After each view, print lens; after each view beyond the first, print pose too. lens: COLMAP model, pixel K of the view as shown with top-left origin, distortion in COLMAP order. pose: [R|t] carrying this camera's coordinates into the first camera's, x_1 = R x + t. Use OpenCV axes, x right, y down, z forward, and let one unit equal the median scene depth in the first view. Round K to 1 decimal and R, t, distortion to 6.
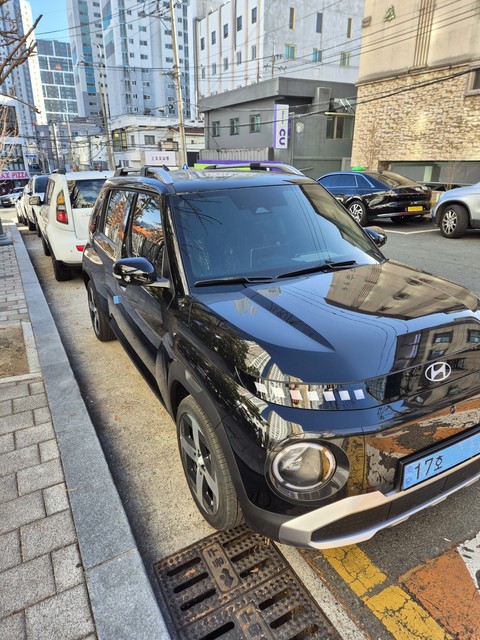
lens RADIAL K [[421.1, 0, 240.0], [0, 421.1, 320.0], [0, 0, 1]] dist [0.052426, -0.057882]
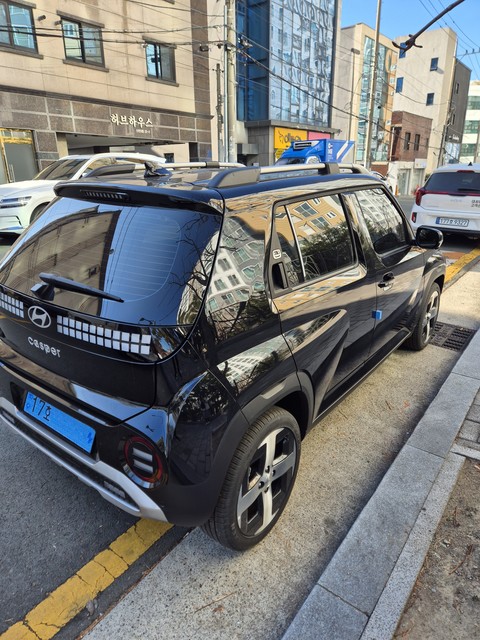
lens RADIAL K [[421.1, 0, 240.0], [0, 421.1, 320.0], [0, 0, 1]] dist [0.052426, -0.057882]
pose [[-0.410739, -0.304987, 0.859230, -0.834388], [0.311341, 0.838830, 0.446577, -0.467096], [-0.856948, 0.450940, -0.249585, 1.327808]]
